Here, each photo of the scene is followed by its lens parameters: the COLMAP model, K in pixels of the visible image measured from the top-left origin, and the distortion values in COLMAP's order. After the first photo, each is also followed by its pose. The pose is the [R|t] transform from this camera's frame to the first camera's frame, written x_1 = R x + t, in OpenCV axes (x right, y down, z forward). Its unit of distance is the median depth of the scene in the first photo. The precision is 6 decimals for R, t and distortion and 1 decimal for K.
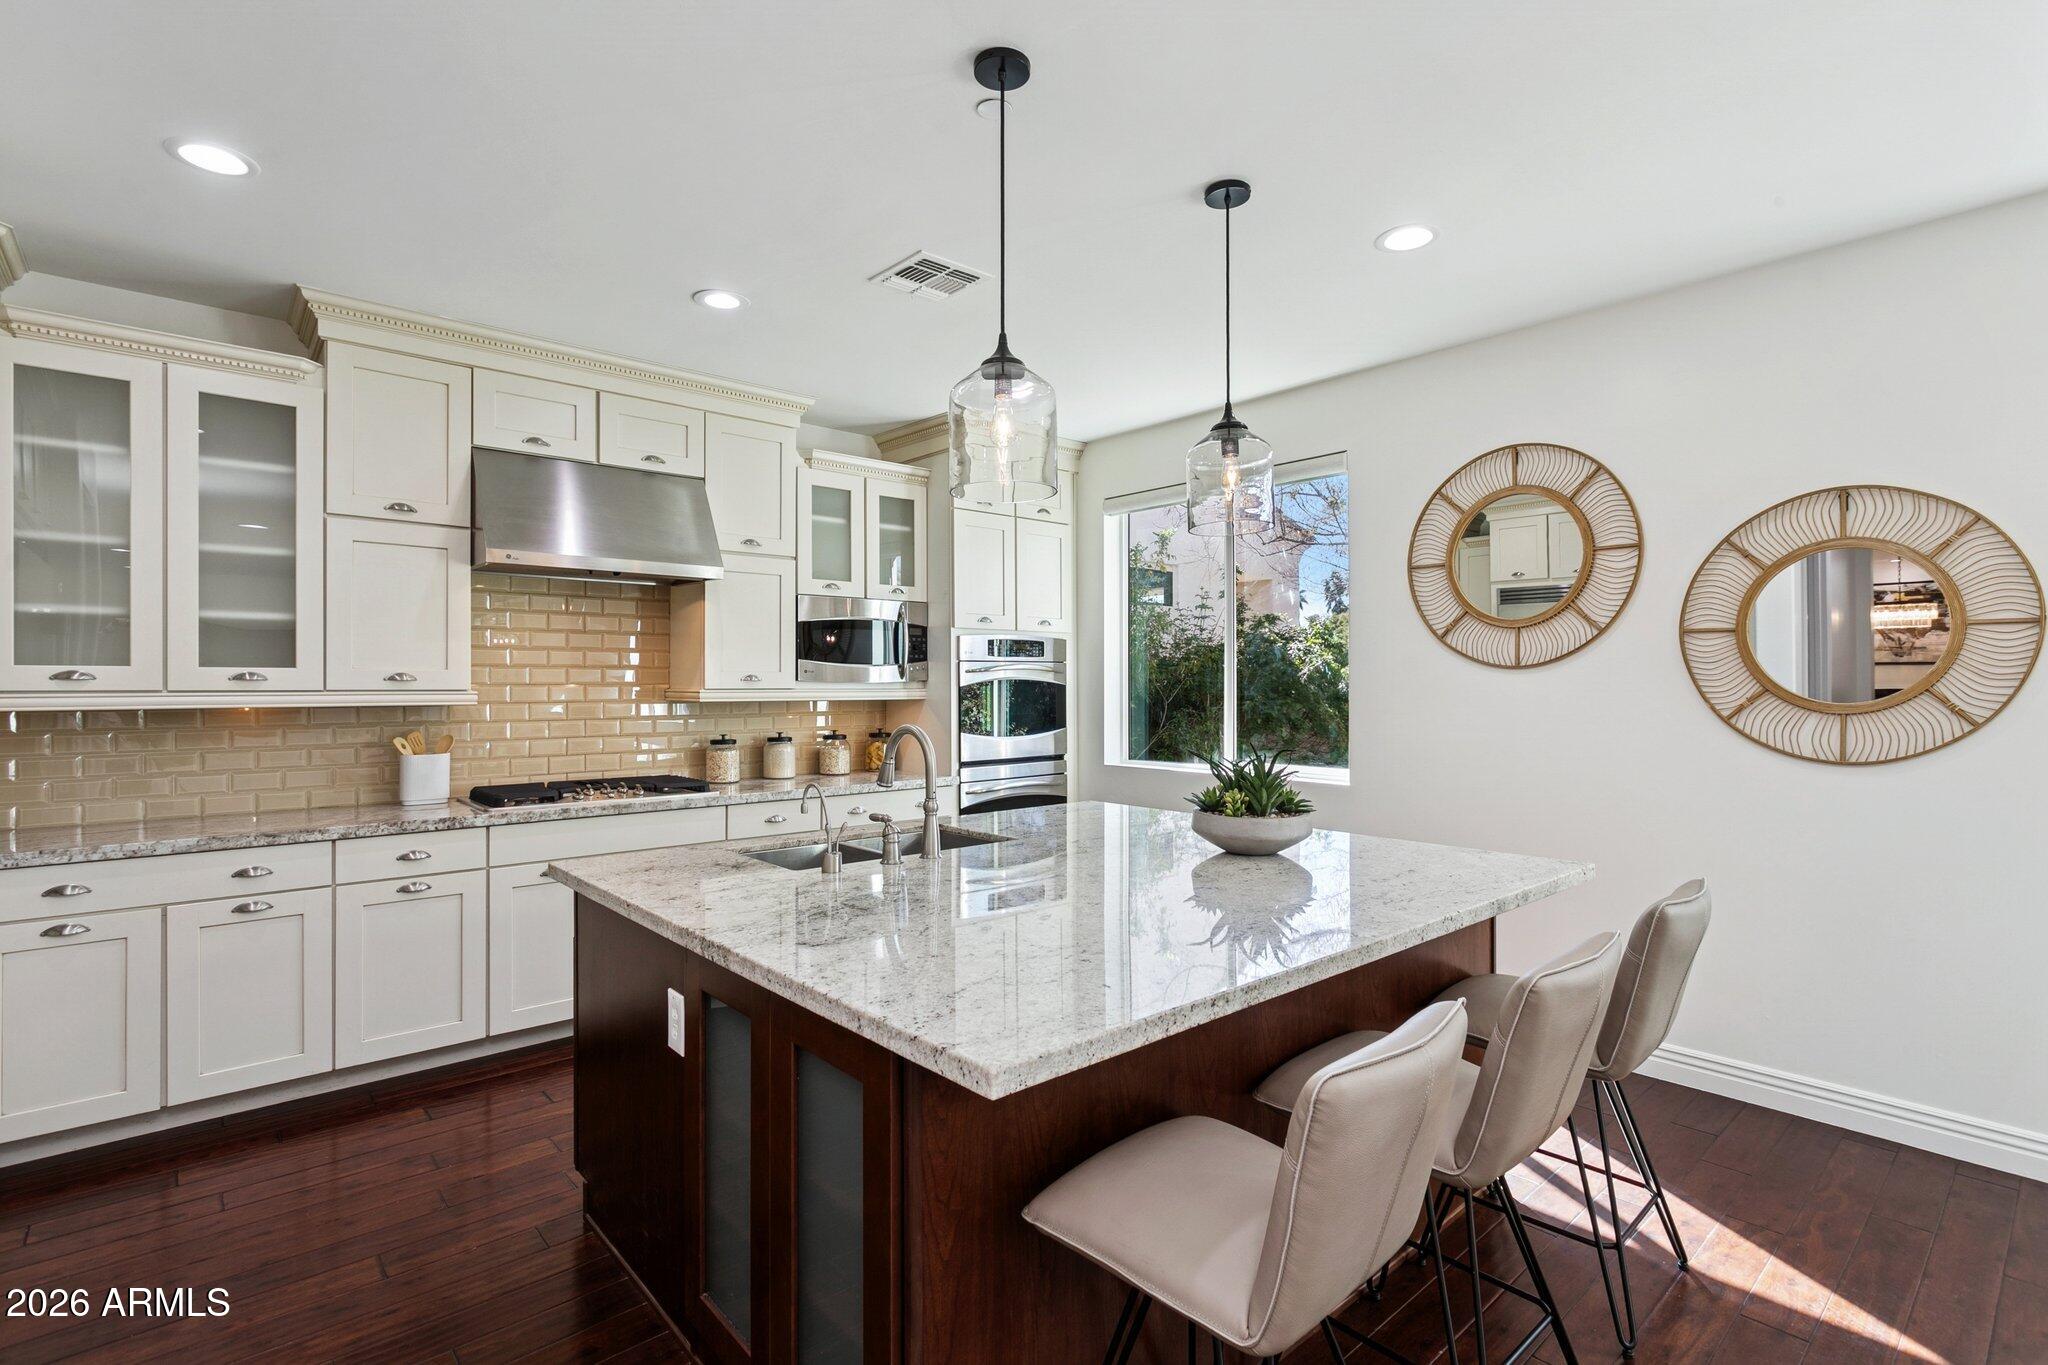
lens RADIAL K [[965.0, 0, 990.4], [0, 965.0, 686.7], [0, 0, 1]] dist [-0.000292, 0.000723]
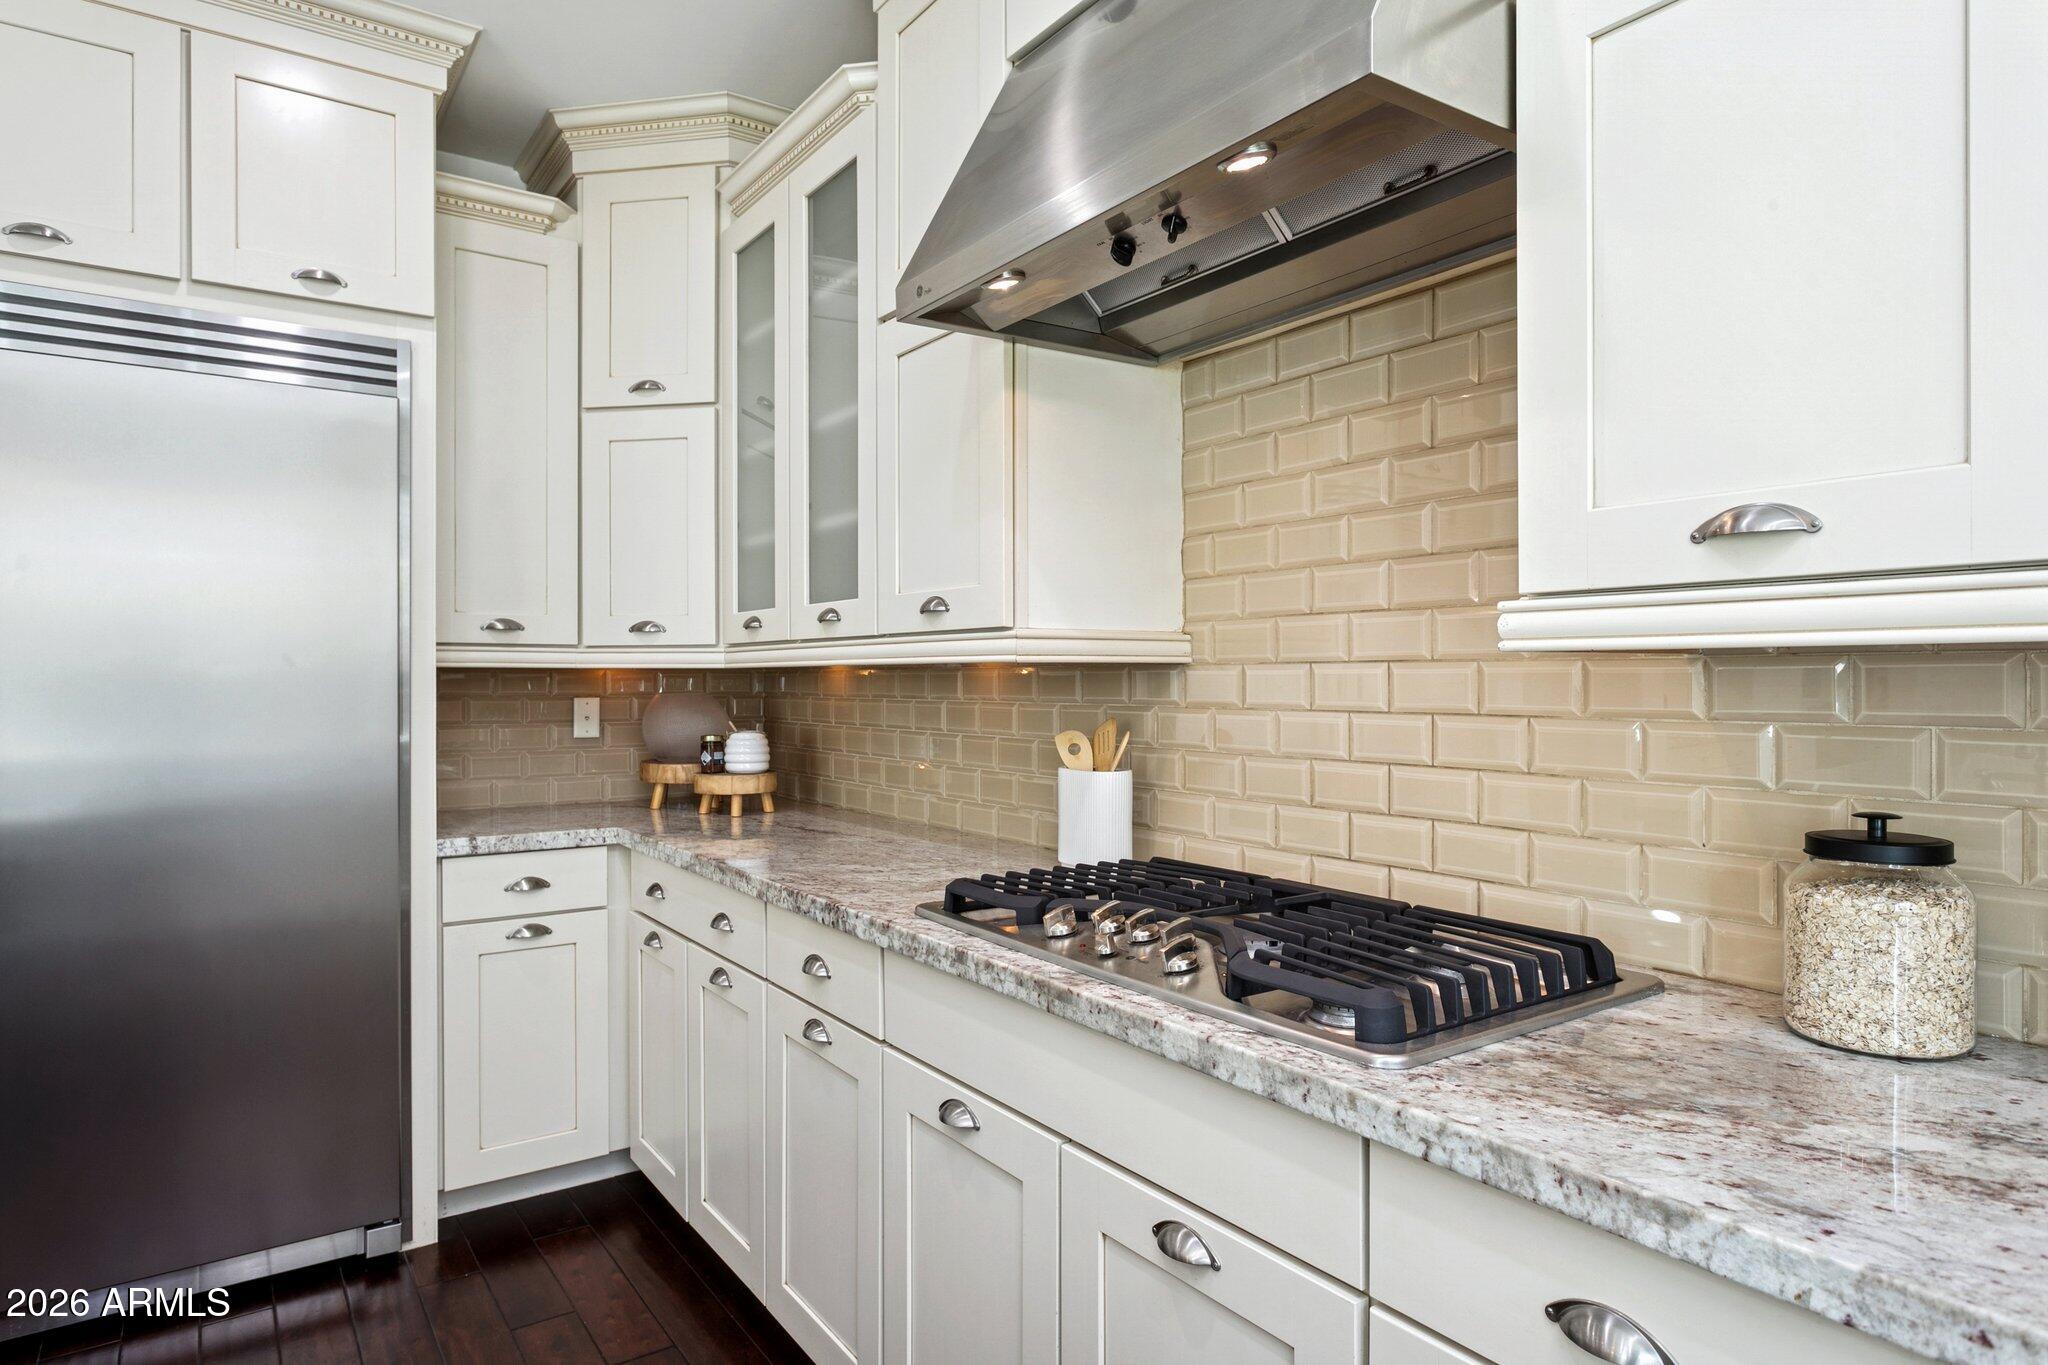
lens RADIAL K [[1178.5, 0, 971.4], [0, 1178.5, 677.8], [0, 0, 1]] dist [-0.000336, 0.000078]
pose [[-0.101184, 0.002314, -0.994865, -0.006371], [-0.001907, 0.999995, 0.002519, 0.022793], [0.994866, 0.002152, -0.101179, 0.952963]]
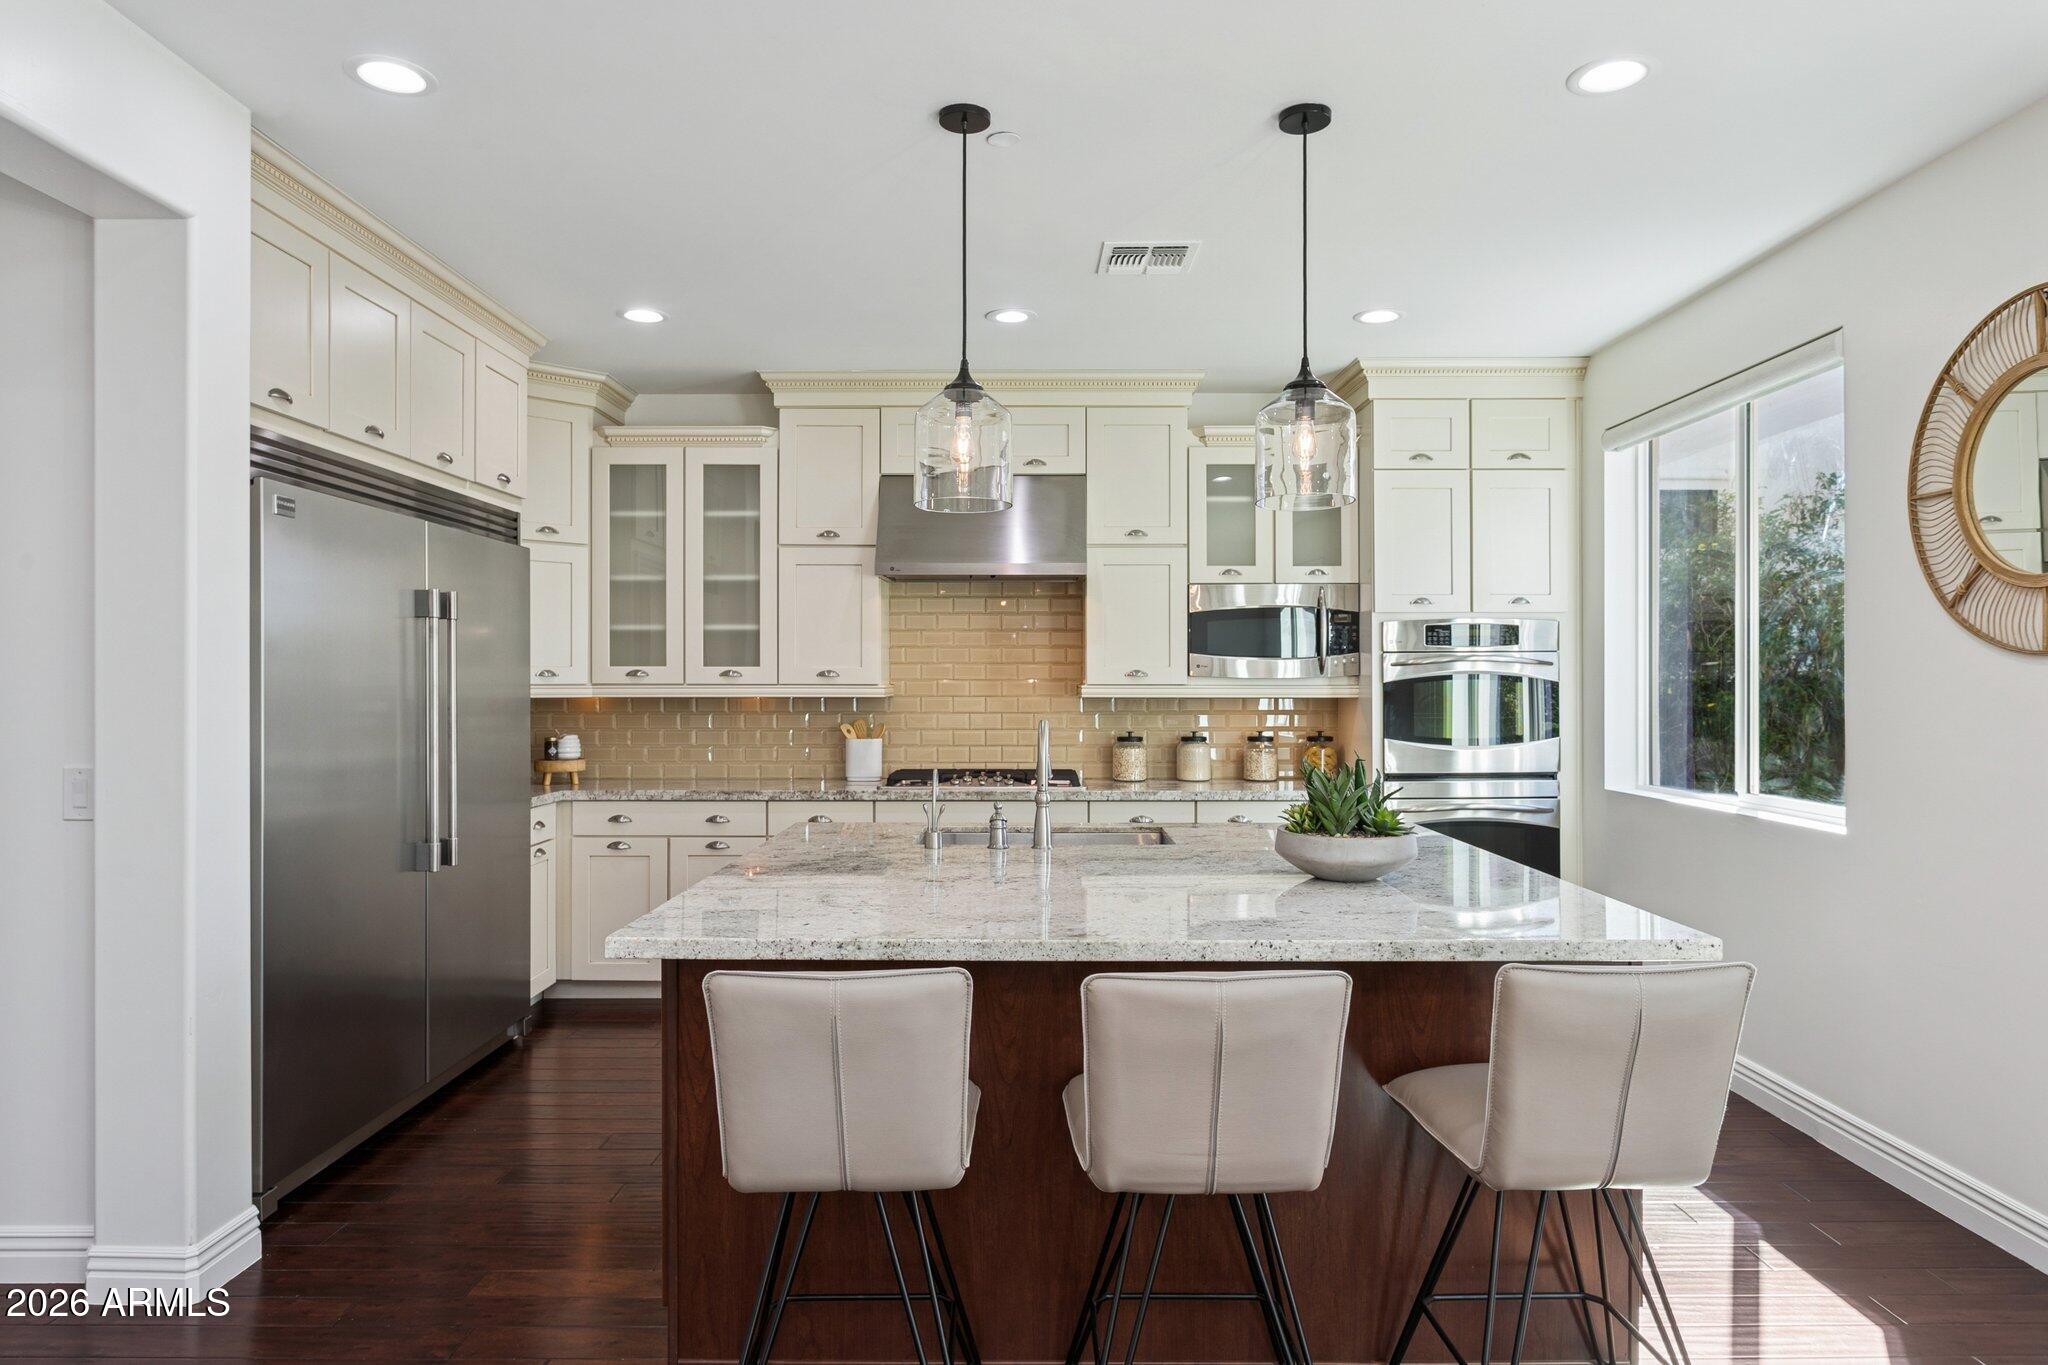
lens RADIAL K [[1243.5, 0, 1021.3], [0, 1243.5, 683.8], [0, 0, 1]] dist [-0.010977, 0.002909]
pose [[0.744166, 0.003423, -0.667986, 0.543644], [-0.002727, 0.999994, 0.002086, -0.000903], [0.667989, 0.000269, 0.744171, -0.002797]]
